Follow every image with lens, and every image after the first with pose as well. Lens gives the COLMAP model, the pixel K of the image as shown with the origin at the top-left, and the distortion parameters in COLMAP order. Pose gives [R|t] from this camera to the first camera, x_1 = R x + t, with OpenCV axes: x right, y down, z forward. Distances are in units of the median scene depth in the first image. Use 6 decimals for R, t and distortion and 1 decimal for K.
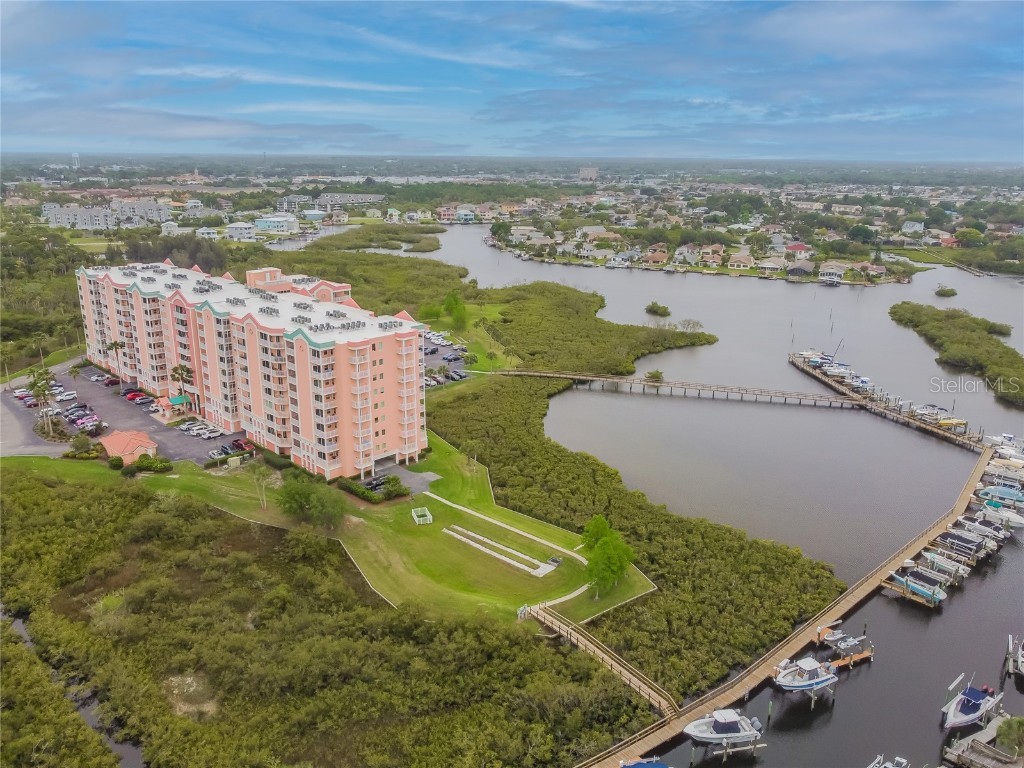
lens RADIAL K [[779.8, 0, 508.7], [0, 779.8, 381.6], [0, 0, 1]] dist [-0.006472, -0.000307]
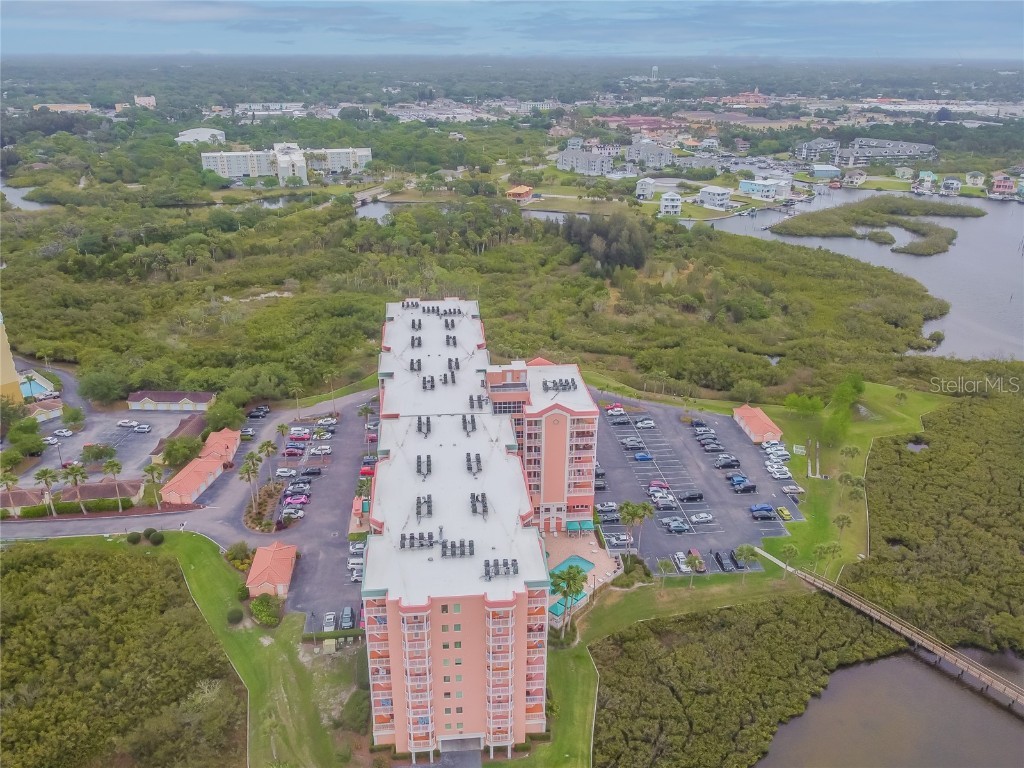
lens RADIAL K [[779.8, 0, 510.3], [0, 779.8, 382.5], [0, 0, 1]] dist [-0.006472, -0.000307]
pose [[0.766637, 0.247635, -0.592406, 0.136725], [-0.177044, 0.968395, 0.175690, -0.221871], [0.617189, -0.029808, 0.786250, 0.308033]]
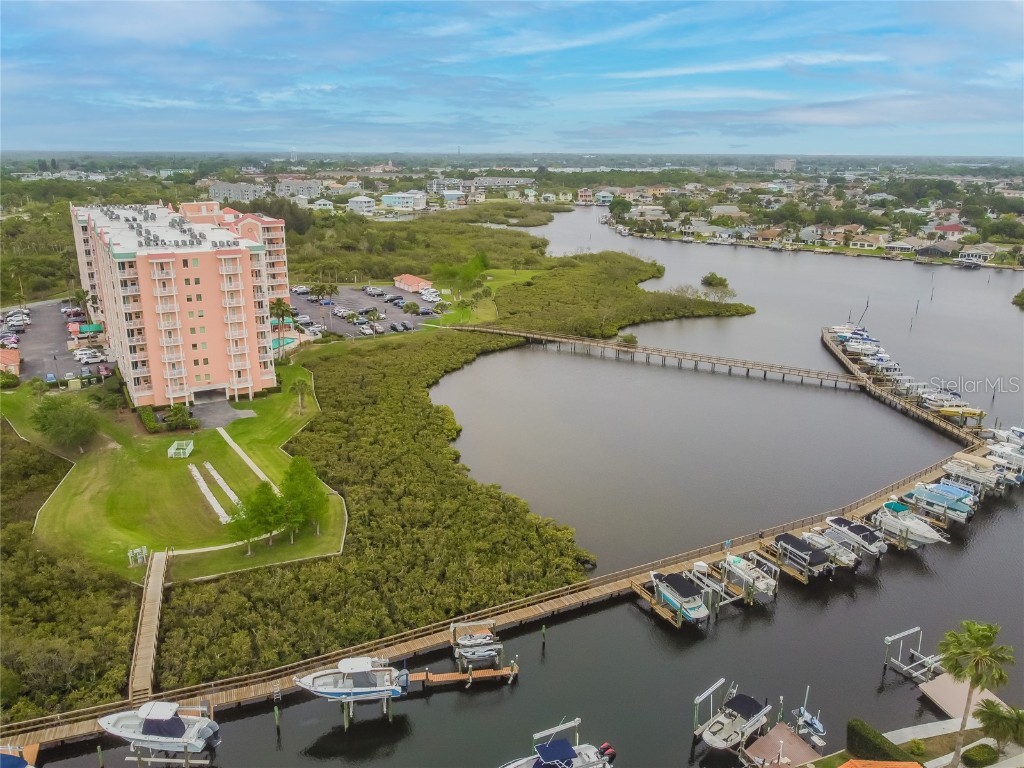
lens RADIAL K [[779.8, 0, 514.3], [0, 779.8, 383.9], [0, 0, 1]] dist [-0.006472, -0.000307]
pose [[0.966550, 0.068810, -0.247077, 0.258353], [-0.068221, 0.997610, 0.010955, 0.035843], [0.247240, 0.006267, 0.968934, 0.136597]]
